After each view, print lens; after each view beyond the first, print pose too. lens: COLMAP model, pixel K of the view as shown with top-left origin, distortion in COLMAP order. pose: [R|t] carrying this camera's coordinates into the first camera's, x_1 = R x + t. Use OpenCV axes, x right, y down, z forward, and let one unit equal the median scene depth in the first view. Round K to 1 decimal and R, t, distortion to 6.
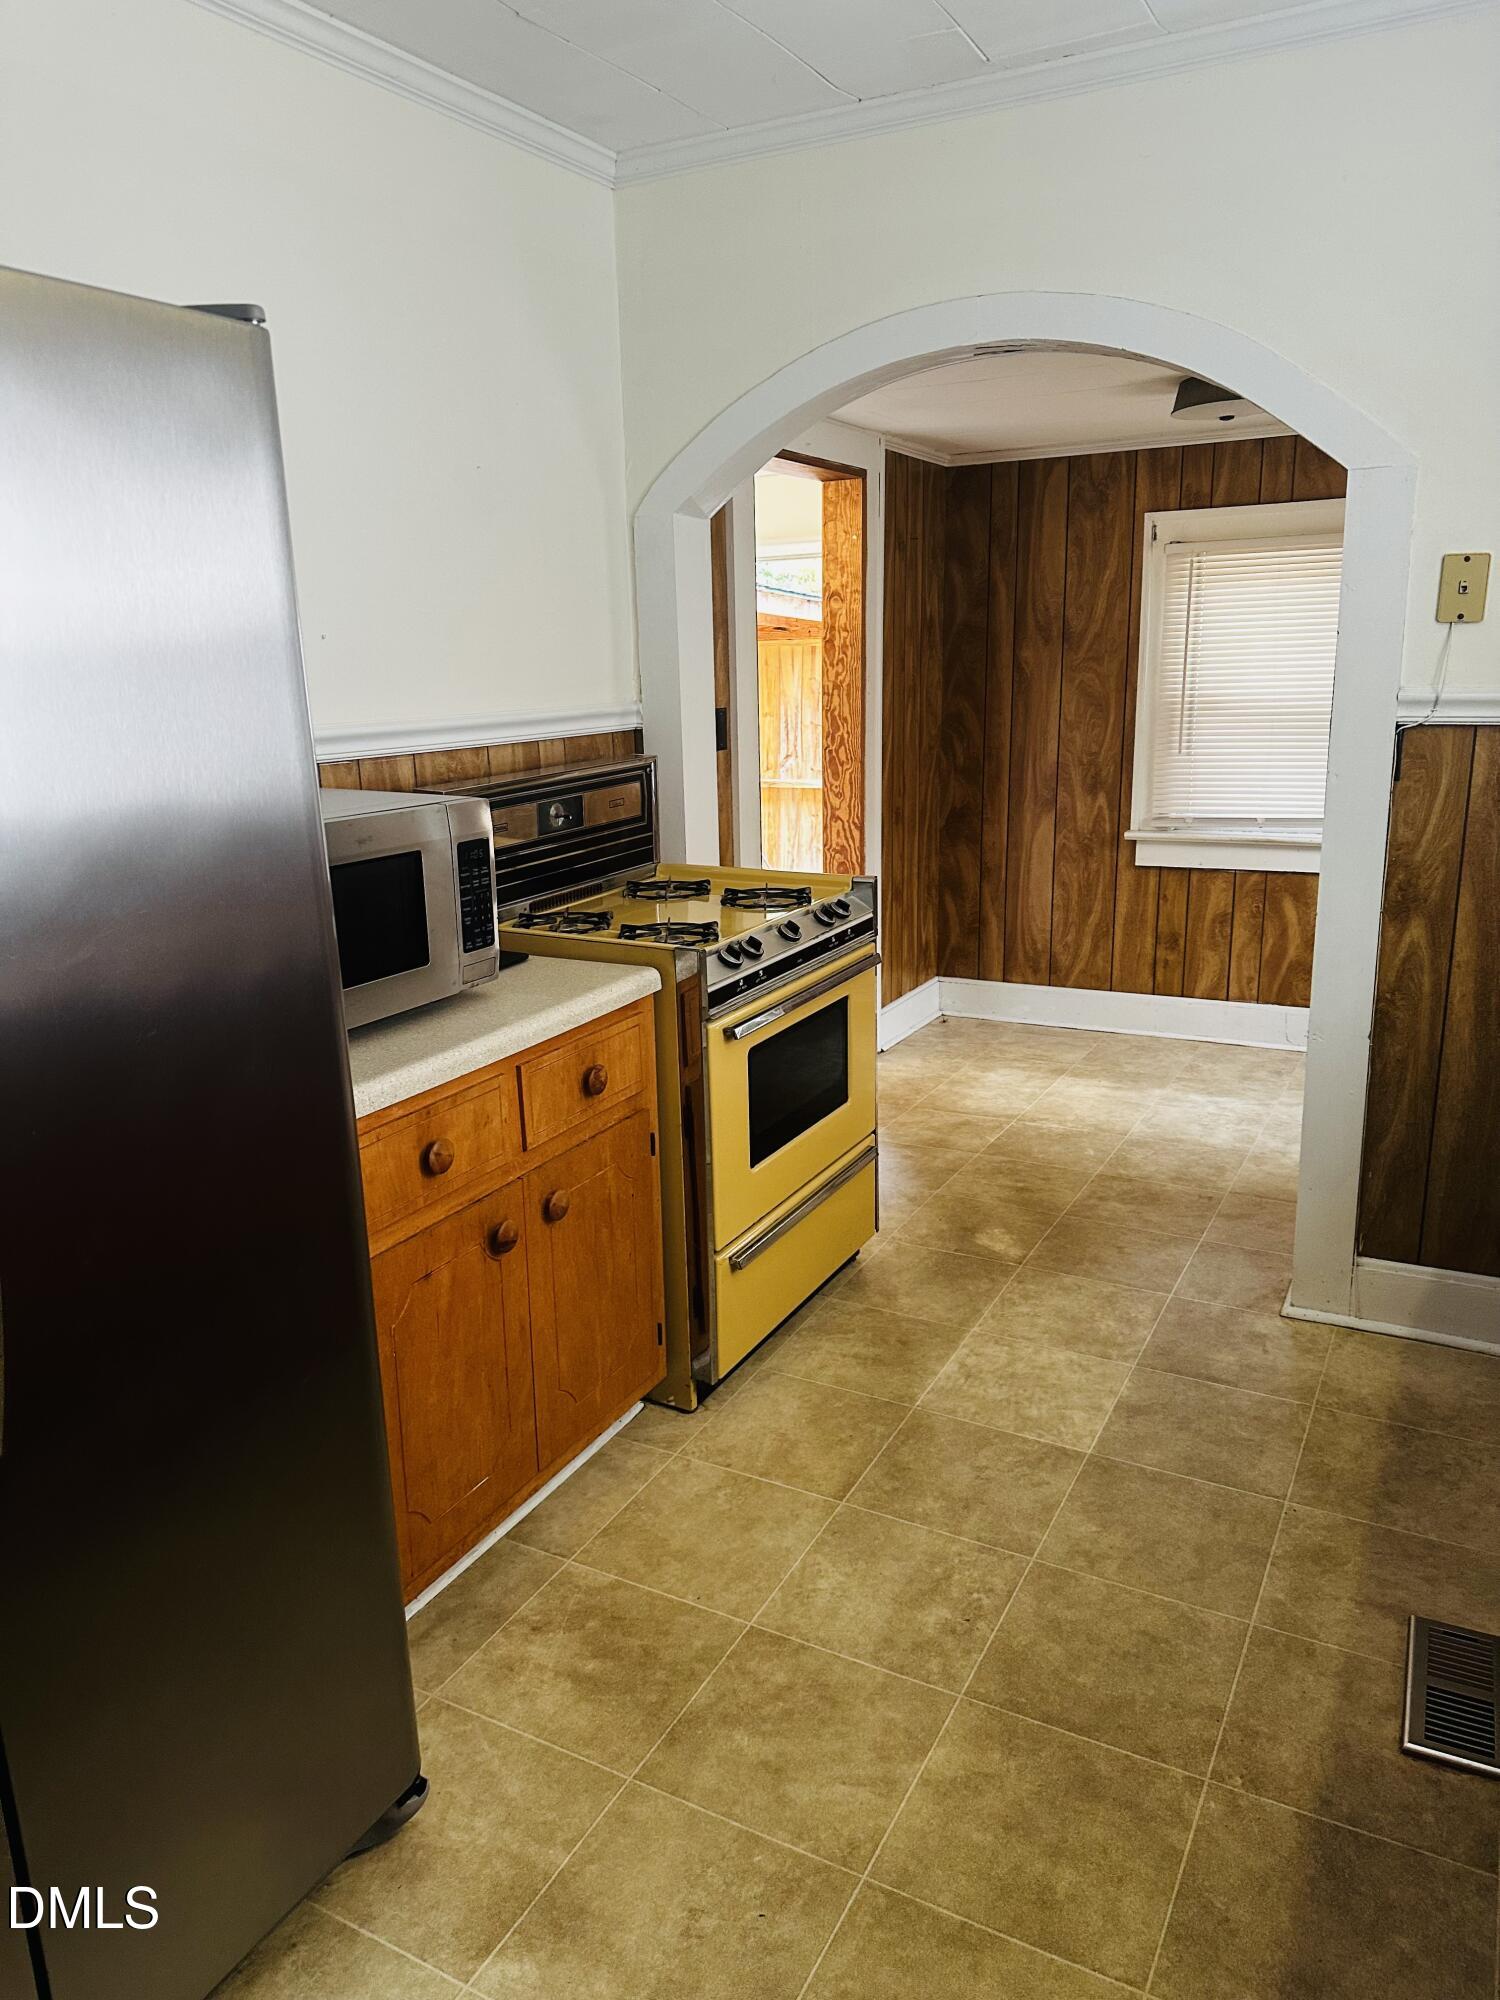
lens RADIAL K [[1439.6, 0, 696.5], [0, 1439.6, 1002.9], [0, 0, 1]] dist [0.001772, -0.003153]
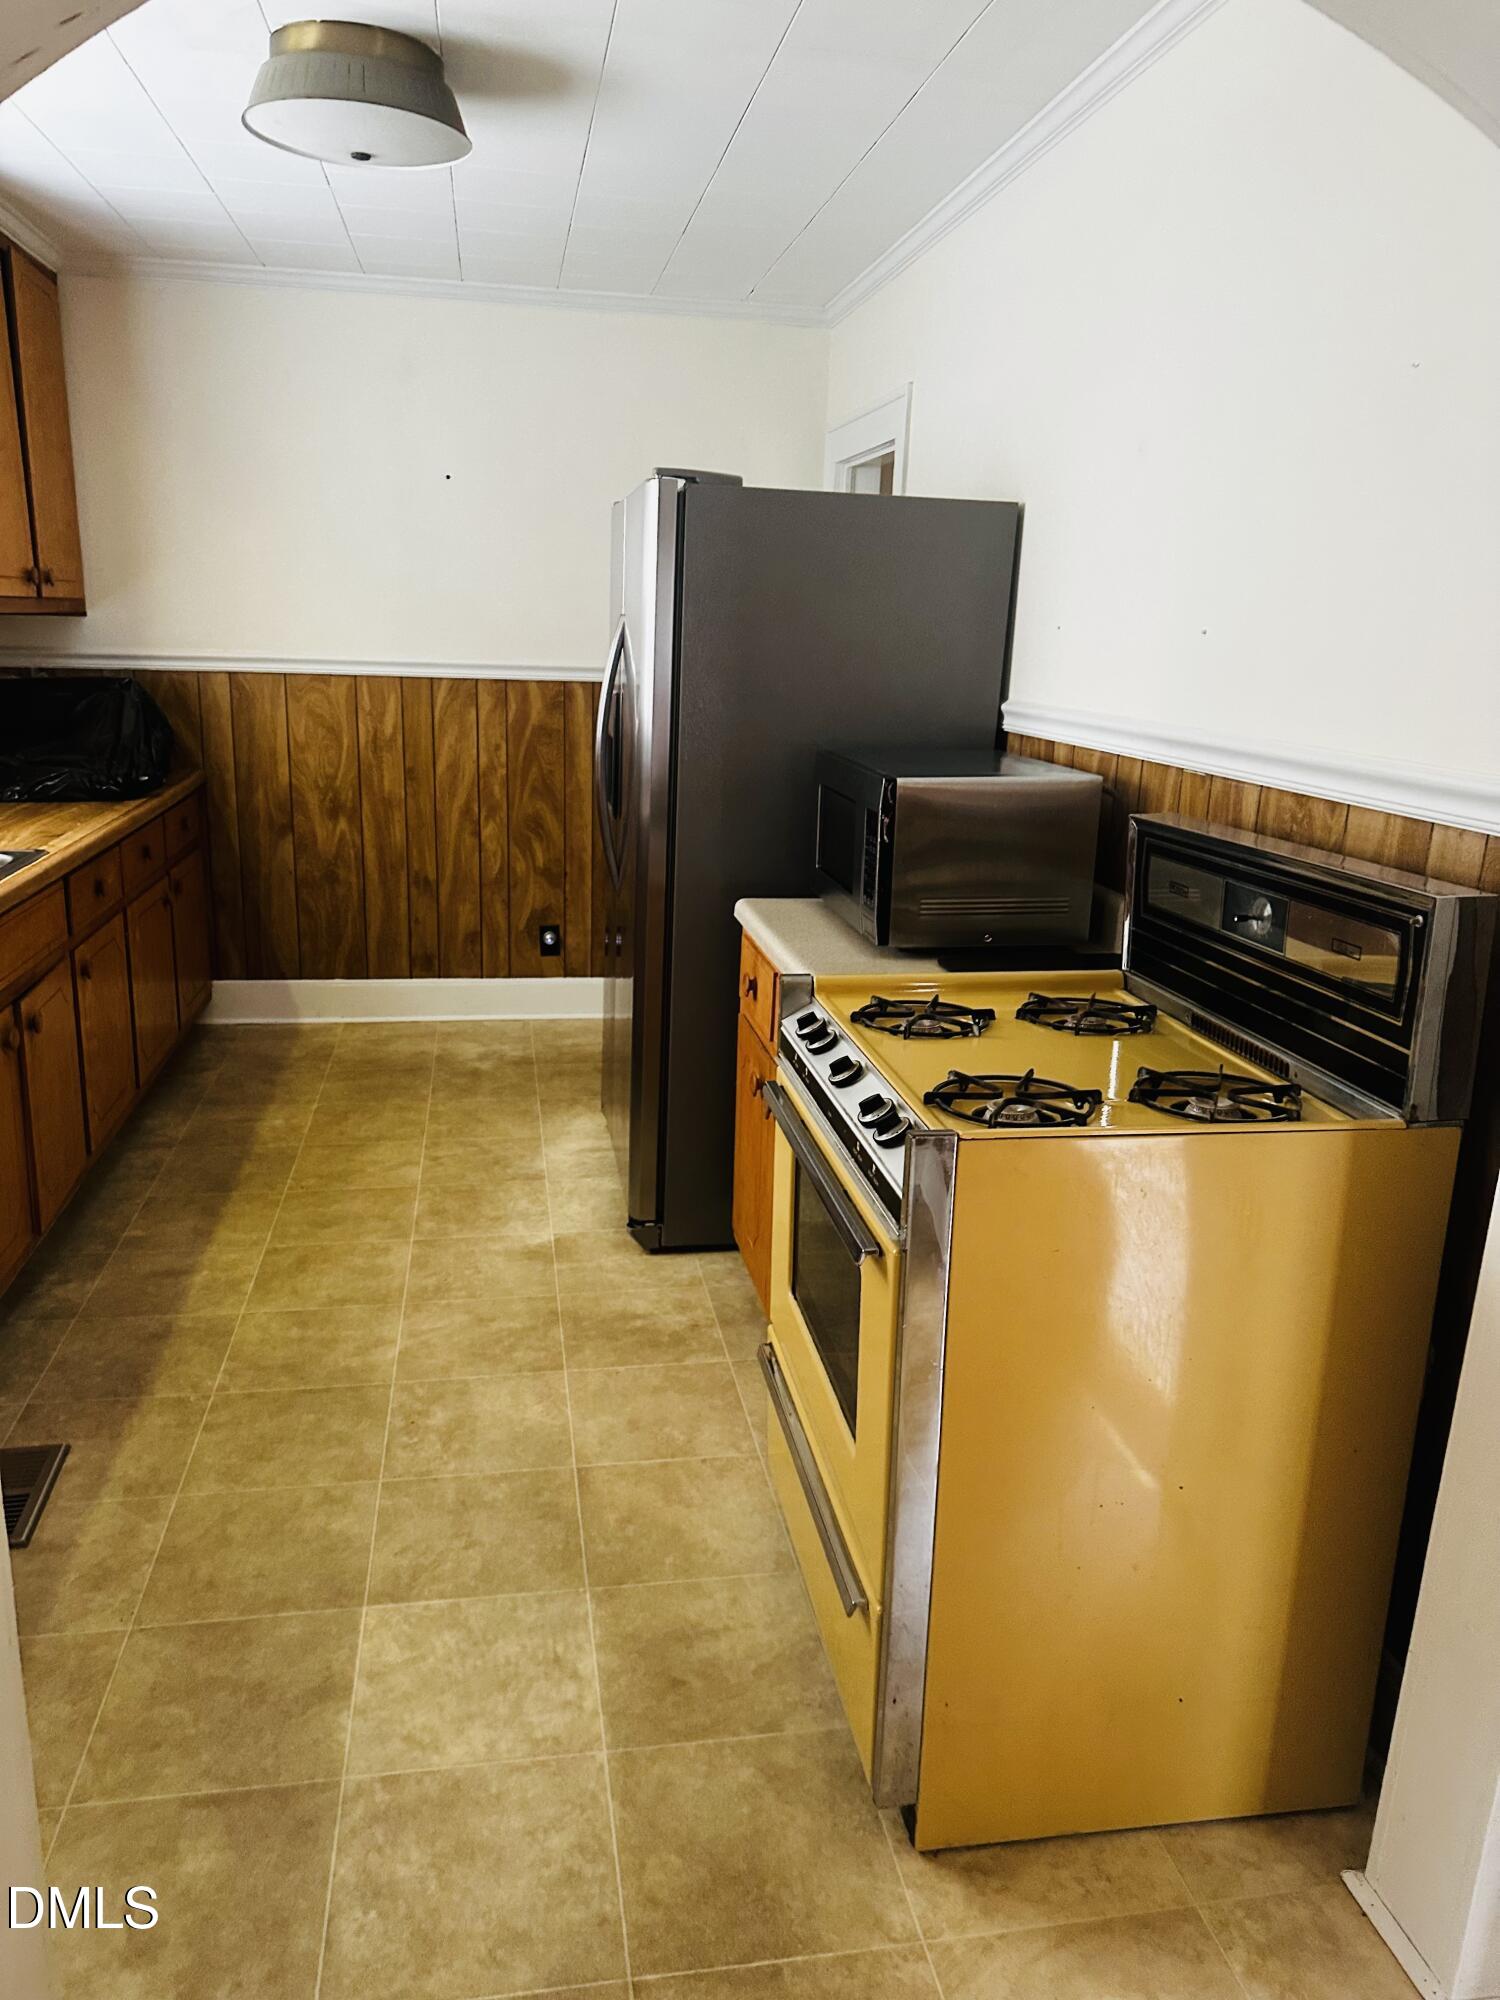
lens RADIAL K [[1490.5, 0, 750.0], [0, 1490.5, 1000.0], [0, 0, 1]] dist [0.007161, 0.002395]
pose [[-0.776270, 0.175353, -0.605521, 0.274427], [-0.162976, 0.872056, 0.461473, -0.211097], [0.608969, 0.456913, -0.648373, 0.750683]]
